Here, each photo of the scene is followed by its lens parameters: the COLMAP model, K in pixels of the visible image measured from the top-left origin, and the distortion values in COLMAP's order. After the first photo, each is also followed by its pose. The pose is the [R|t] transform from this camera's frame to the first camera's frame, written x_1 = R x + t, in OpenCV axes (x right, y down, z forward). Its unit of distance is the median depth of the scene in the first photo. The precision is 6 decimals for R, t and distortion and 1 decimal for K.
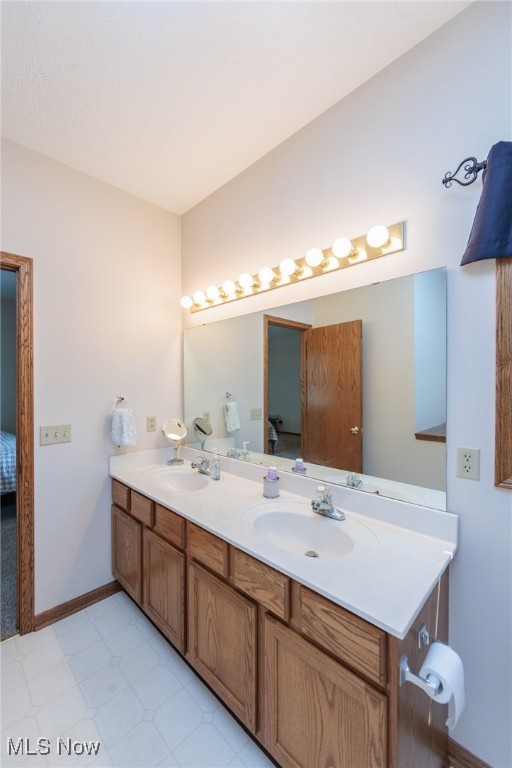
lens RADIAL K [[300.9, 0, 255.8], [0, 300.9, 389.3], [0, 0, 1]] dist [-0.003828, 0.000161]
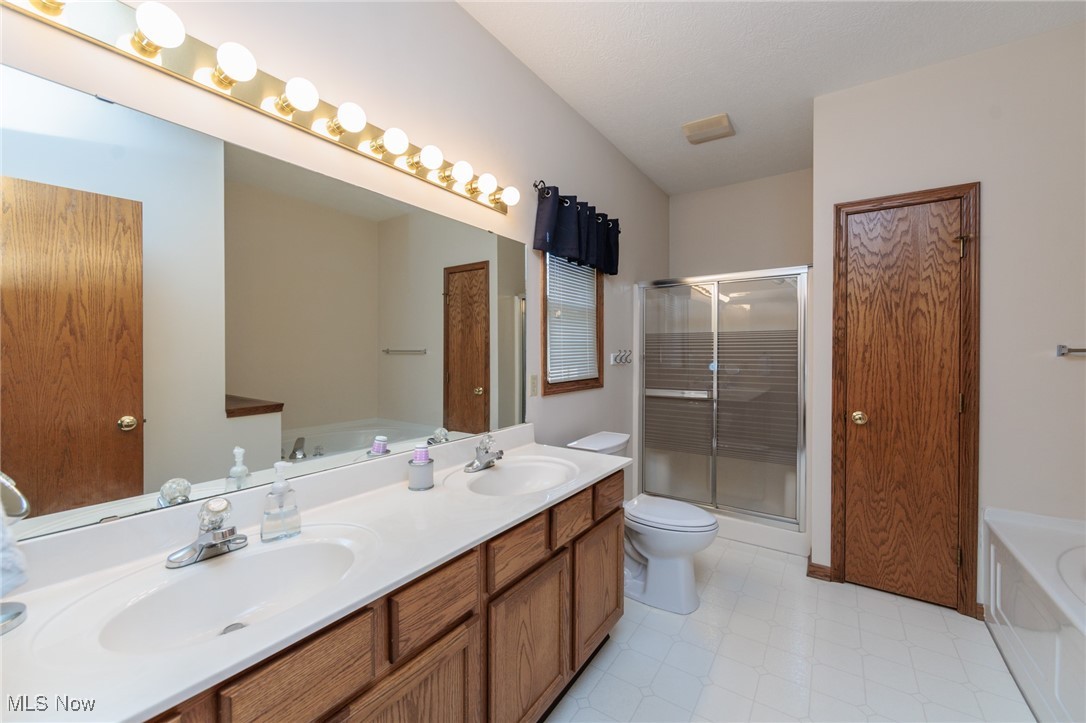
lens RADIAL K [[425.6, 0, 540.1], [0, 425.6, 358.3], [0, 0, 1]] dist [-0.003828, 0.000161]
pose [[-0.186906, 0.005392, 0.982363, -0.997142], [0.002979, 0.999983, -0.004922, 0.072351], [-0.982373, 0.002006, -0.186919, 0.982416]]
